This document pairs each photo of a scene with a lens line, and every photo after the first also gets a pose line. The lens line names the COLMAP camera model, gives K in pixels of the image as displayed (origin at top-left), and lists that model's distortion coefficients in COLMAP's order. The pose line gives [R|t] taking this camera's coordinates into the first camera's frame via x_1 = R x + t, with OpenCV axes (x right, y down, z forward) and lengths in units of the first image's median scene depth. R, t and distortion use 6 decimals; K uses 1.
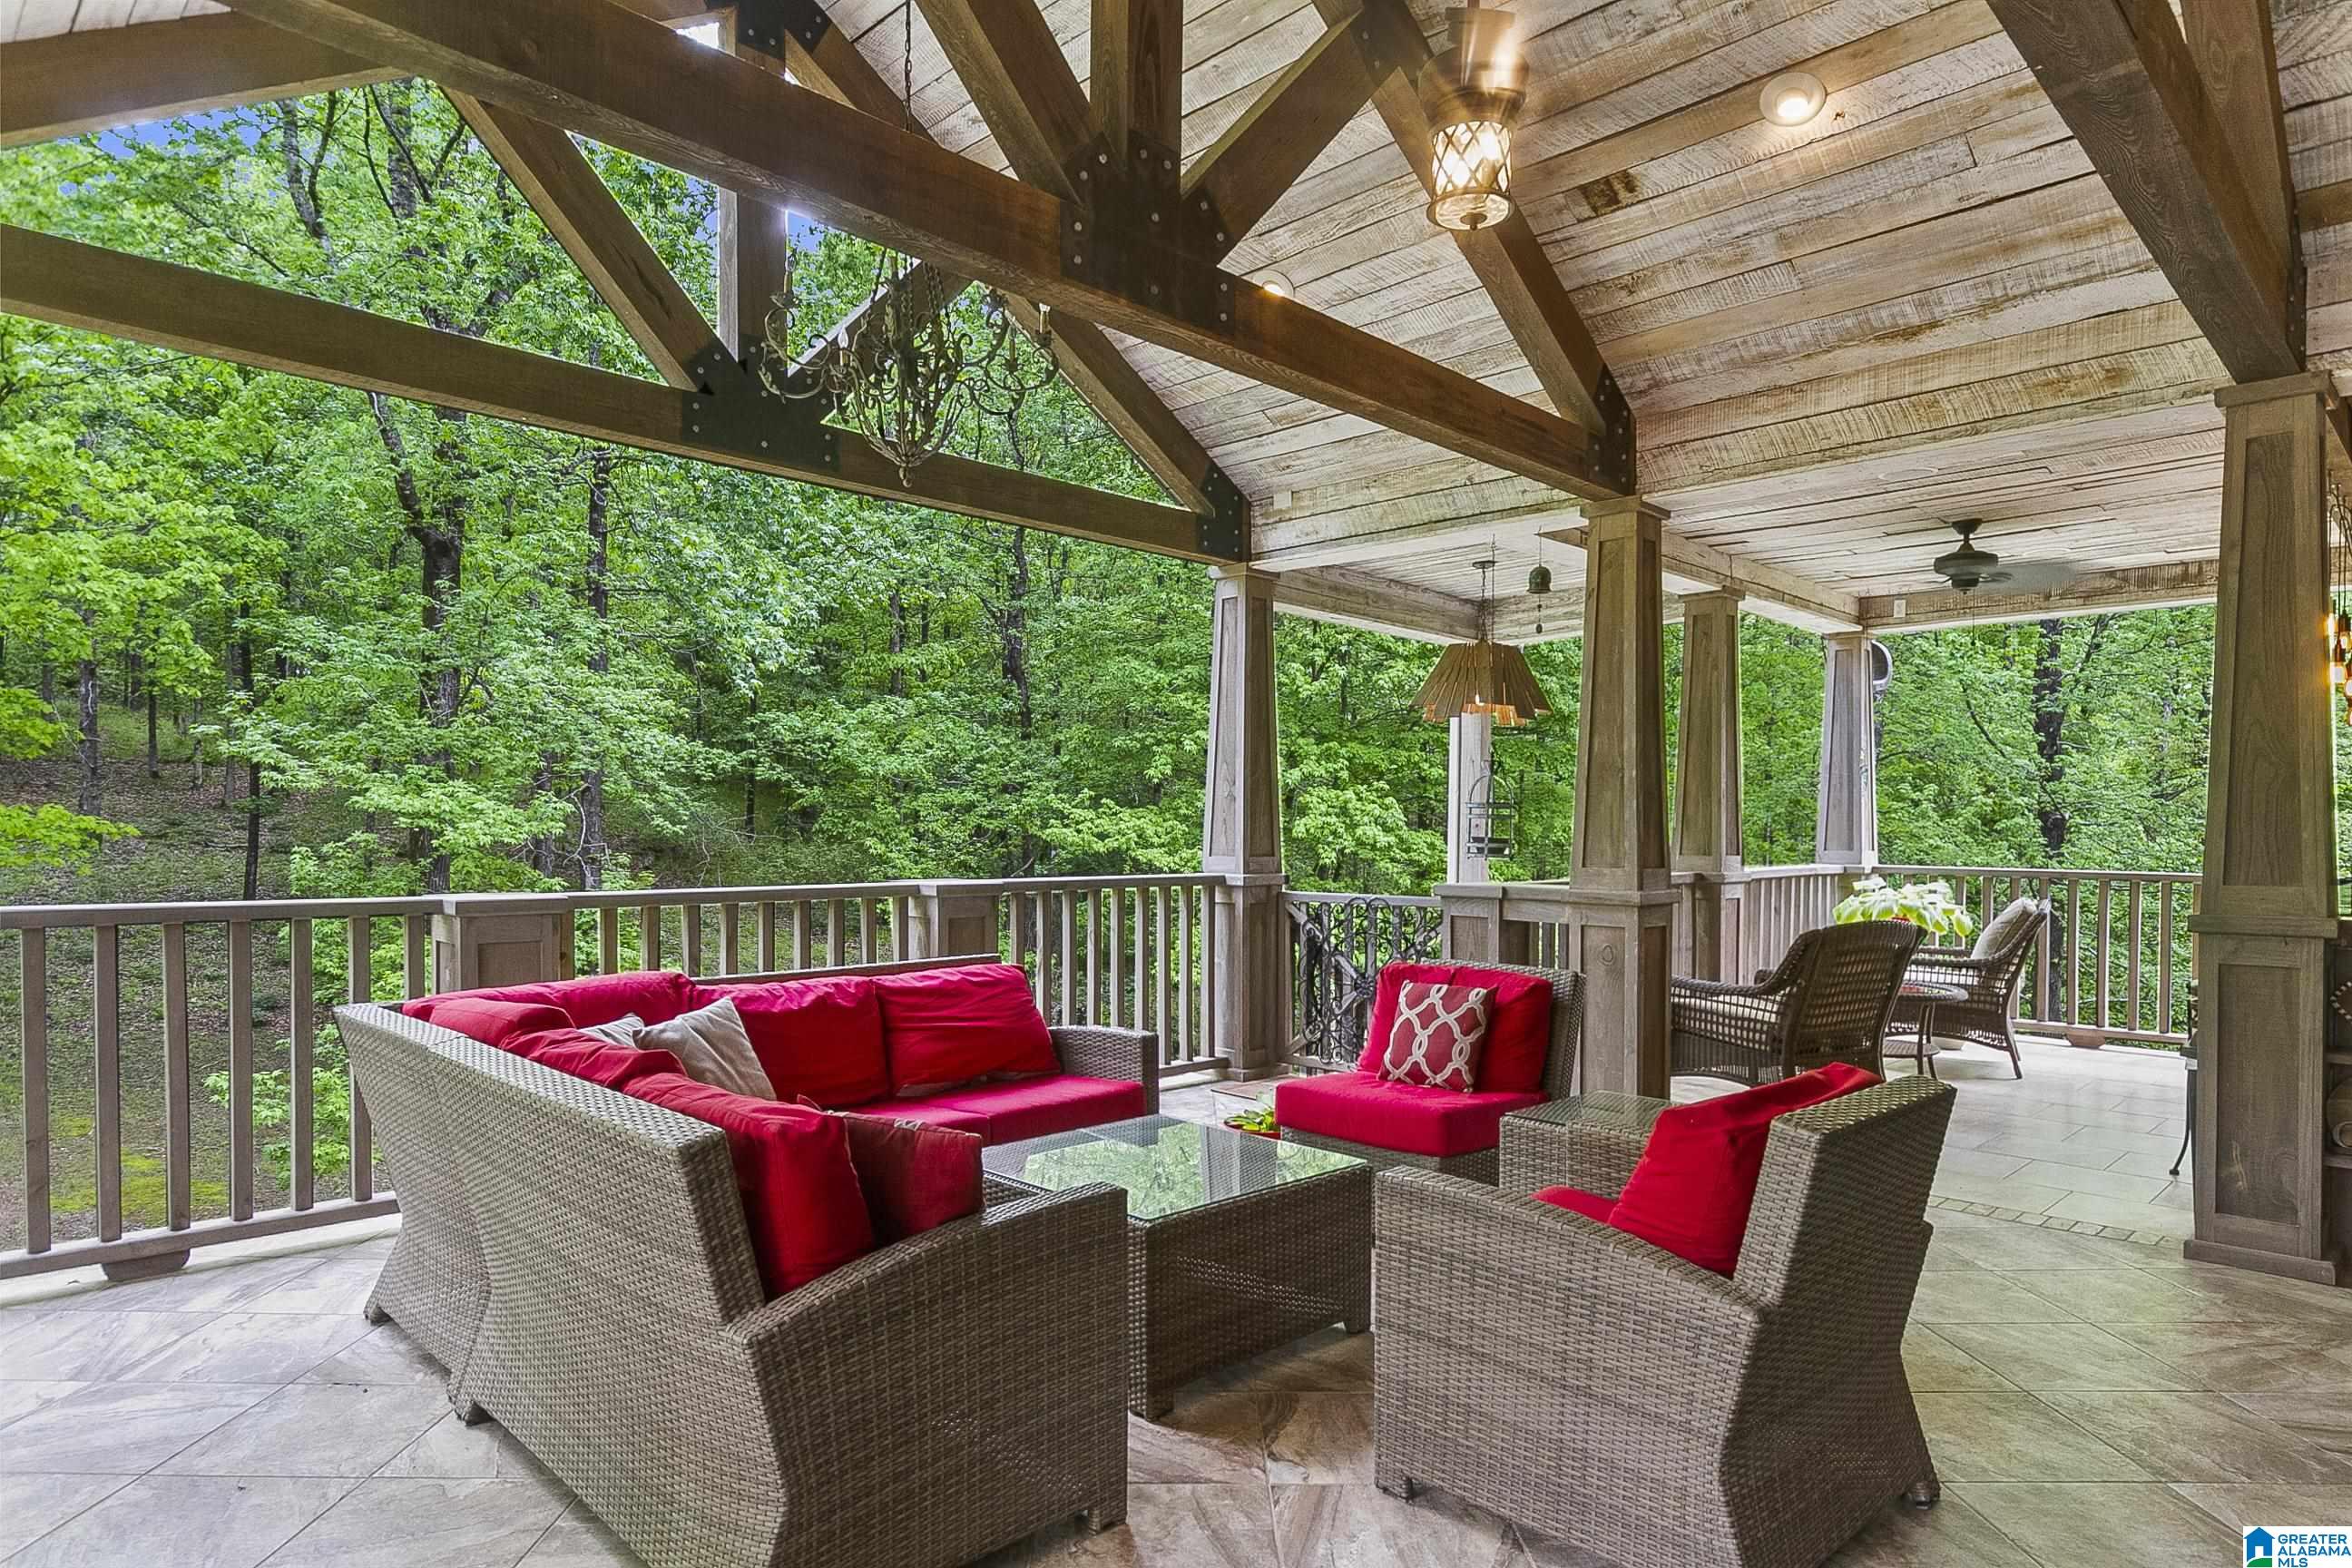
lens RADIAL K [[1364.6, 0, 1179.7], [0, 1364.6, 860.7], [0, 0, 1]] dist [0.003139, 0.000540]
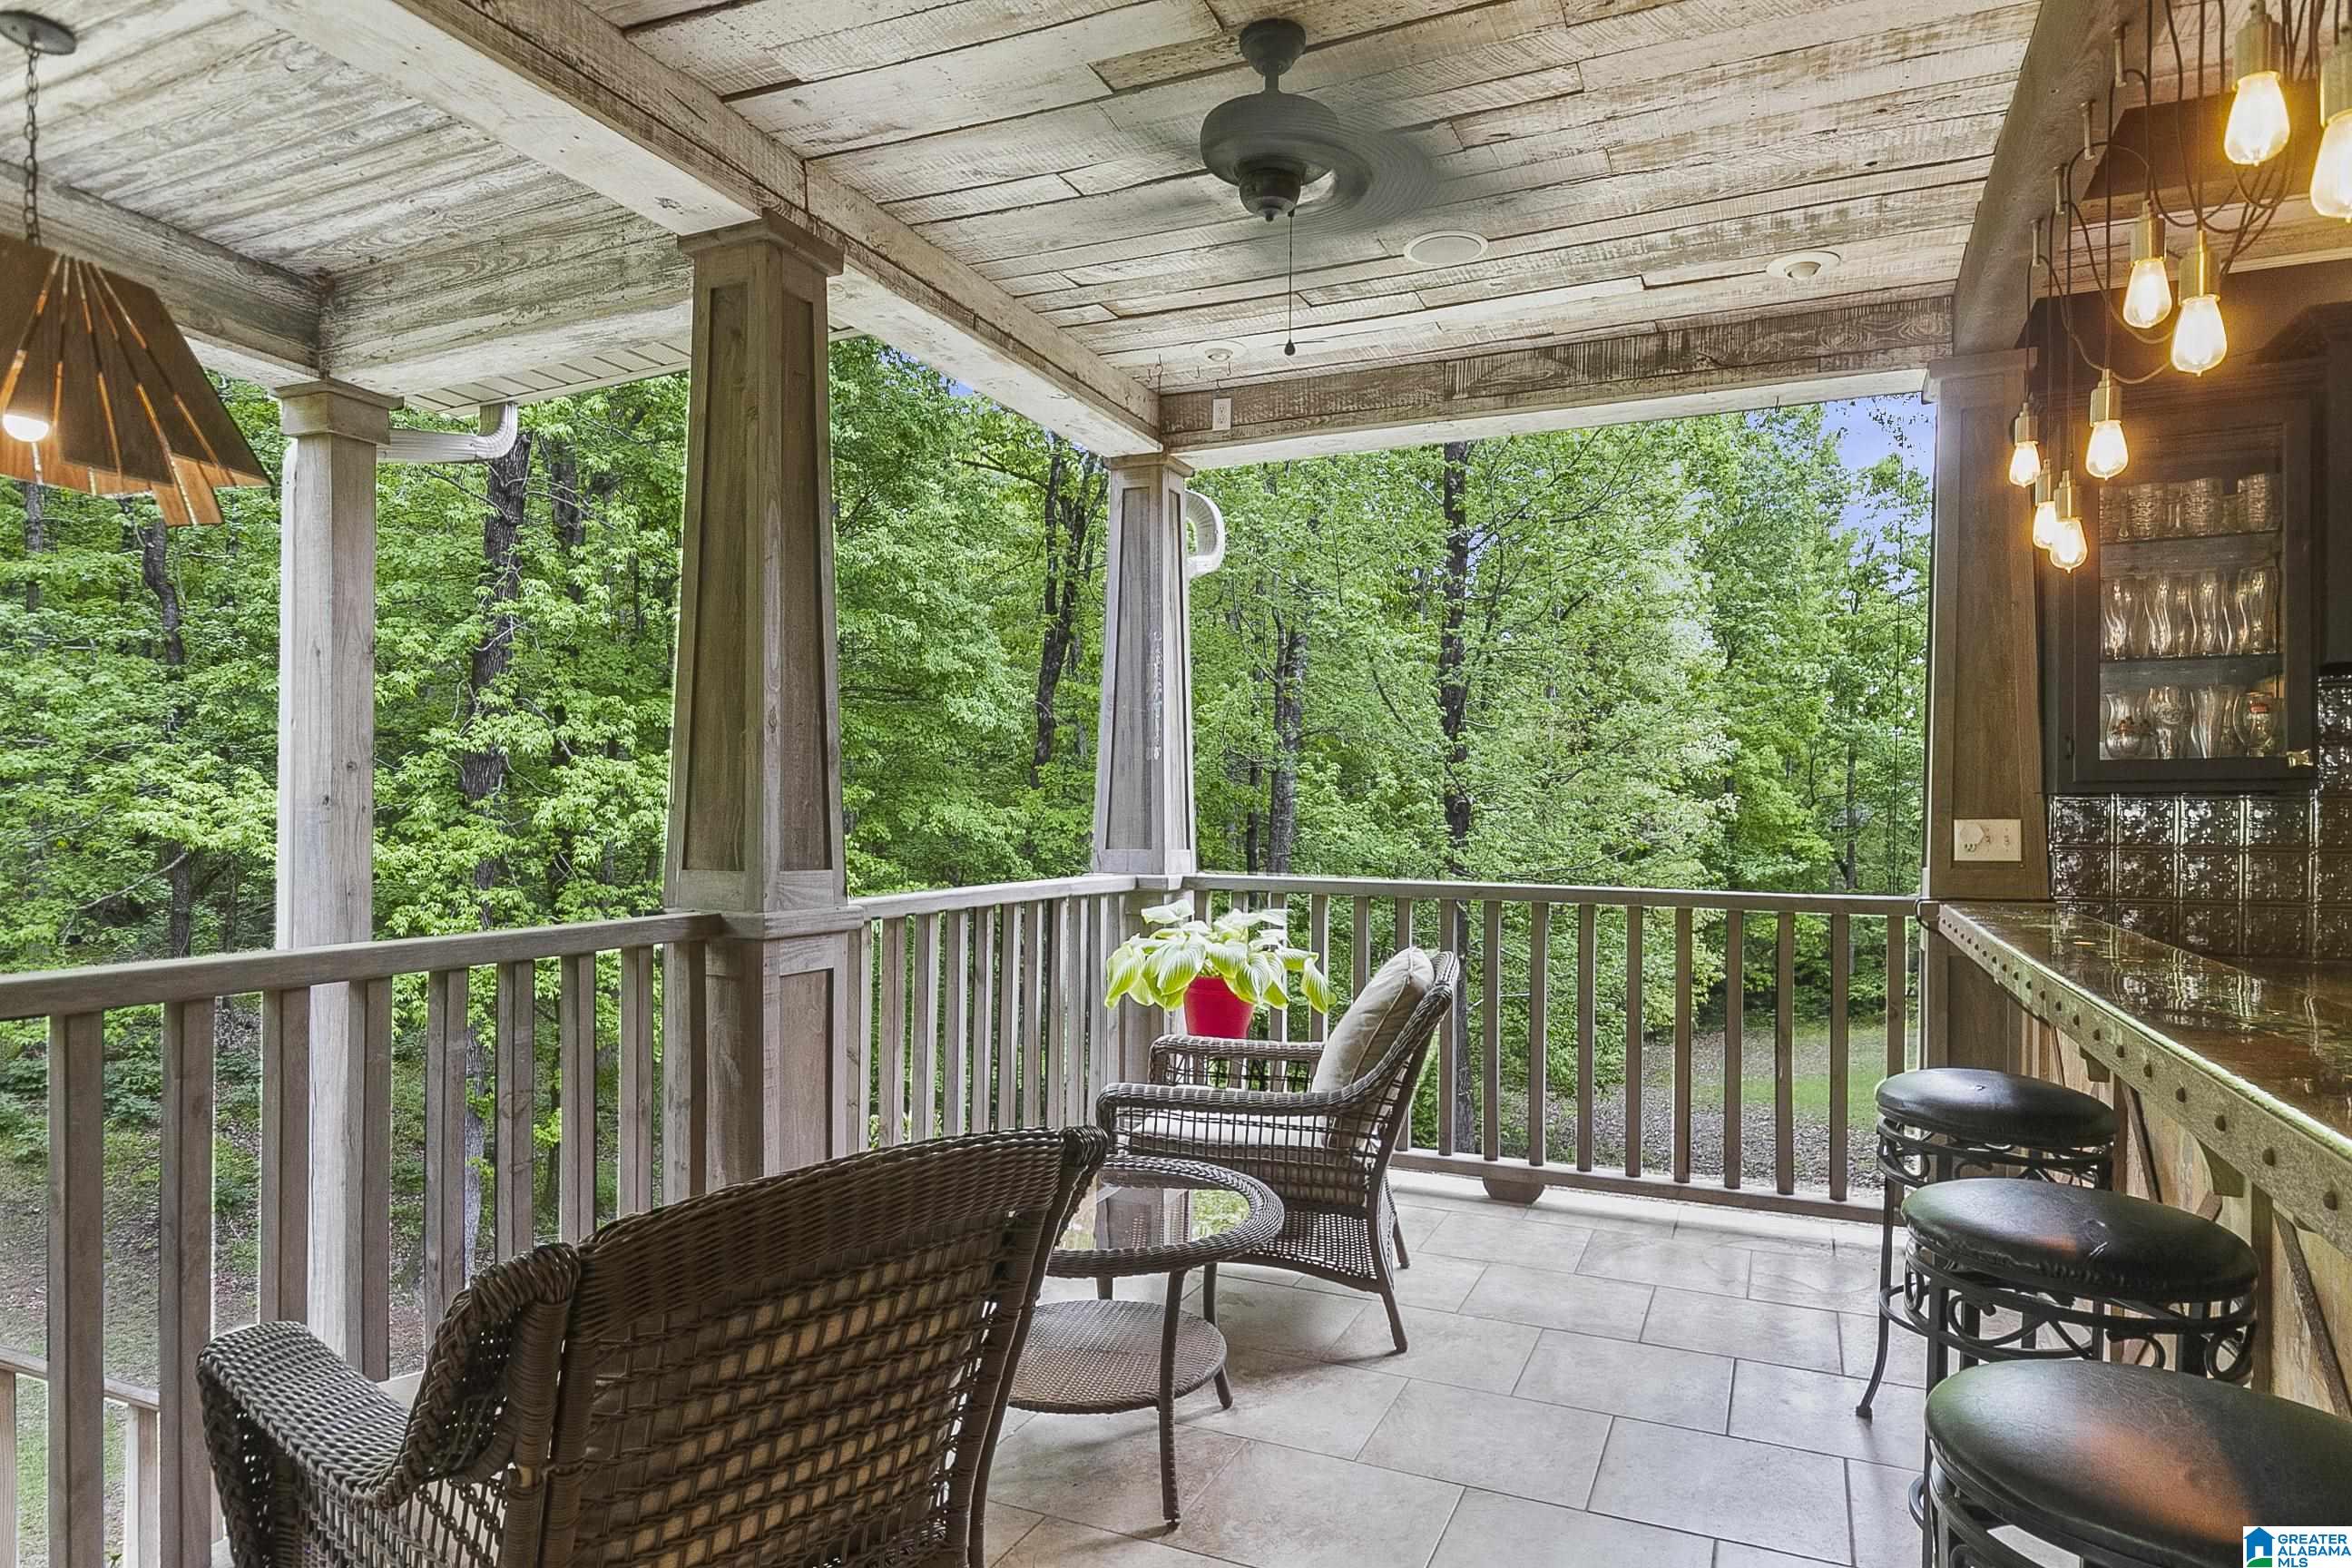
lens RADIAL K [[1364.6, 0, 1179.7], [0, 1364.6, 860.7], [0, 0, 1]] dist [0.003139, 0.000540]
pose [[0.932764, -0.010383, 0.360339, 0.304435], [0.006992, 0.999918, 0.010713, -0.008624], [-0.360421, -0.007473, 0.932760, 0.479121]]
